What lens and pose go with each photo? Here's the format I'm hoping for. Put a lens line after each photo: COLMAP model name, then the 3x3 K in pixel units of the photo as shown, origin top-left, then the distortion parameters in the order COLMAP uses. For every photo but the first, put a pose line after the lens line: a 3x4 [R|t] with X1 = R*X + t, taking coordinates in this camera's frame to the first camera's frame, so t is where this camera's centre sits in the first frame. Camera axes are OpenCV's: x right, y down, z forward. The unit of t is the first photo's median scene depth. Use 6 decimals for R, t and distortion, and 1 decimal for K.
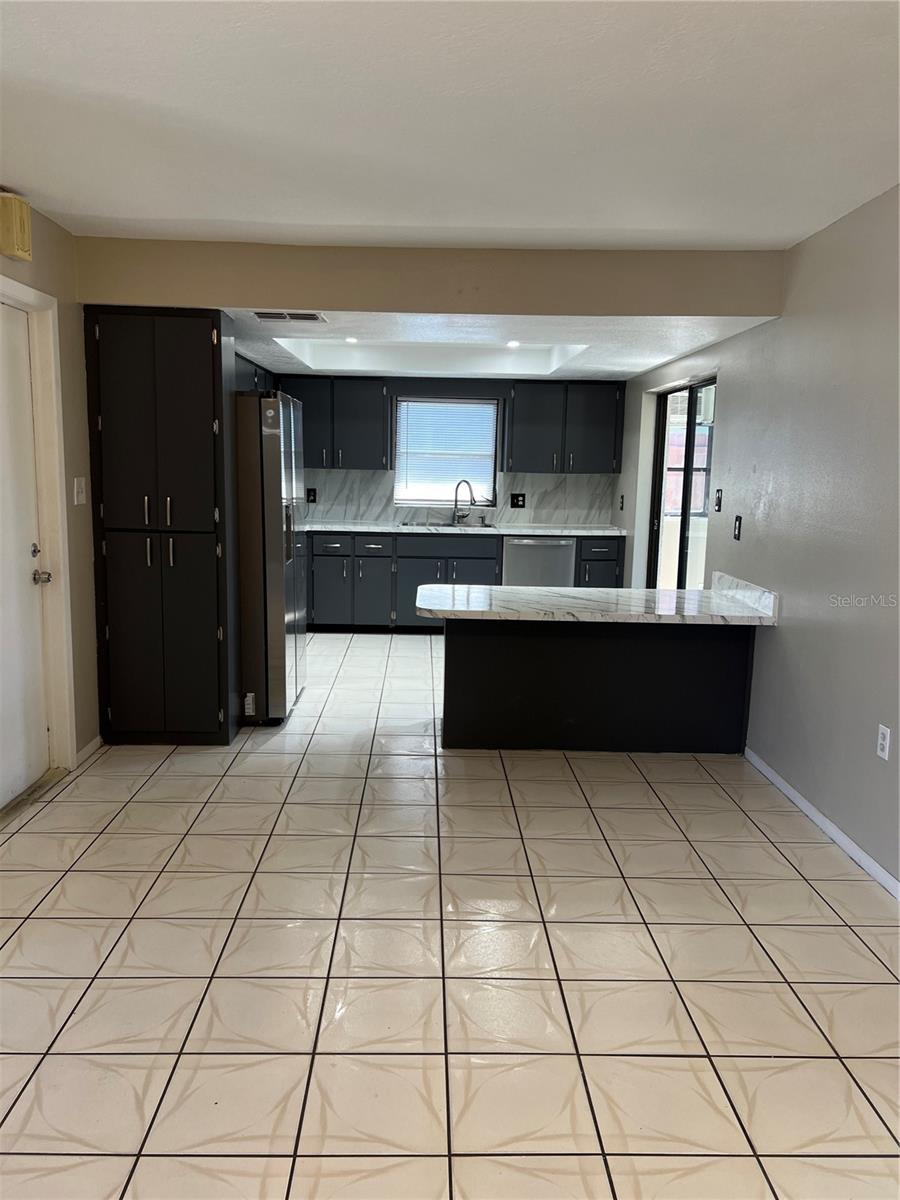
lens RADIAL K [[885.5, 0, 442.0], [0, 885.5, 614.0], [0, 0, 1]] dist [0.083827, -0.111486]
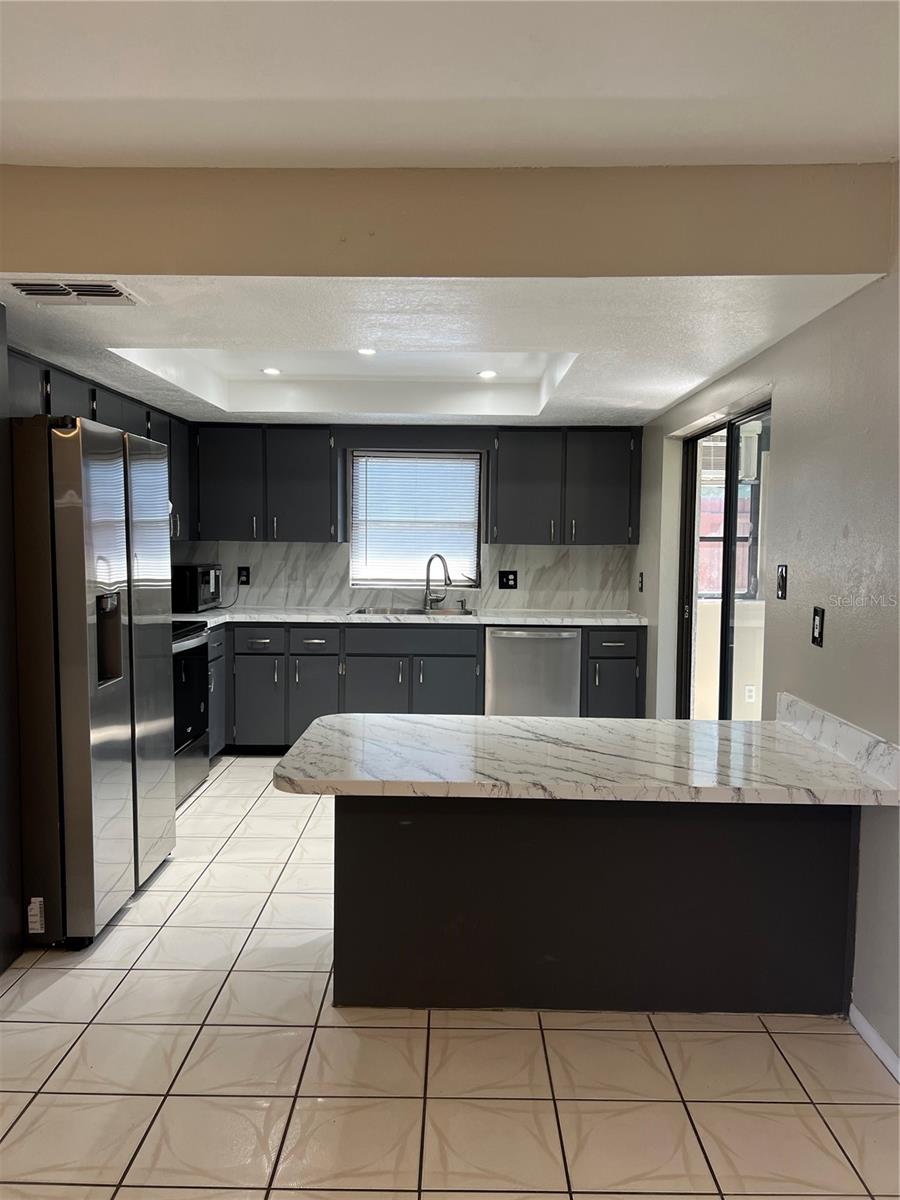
lens RADIAL K [[905.9, 0, 446.9], [0, 905.9, 614.7], [0, 0, 1]] dist [0.063294, -0.094994]
pose [[0.999667, -0.007575, -0.024673, 0.054931], [0.005481, 0.996463, -0.083848, -0.032812], [0.025221, 0.083685, 0.996173, 0.223086]]
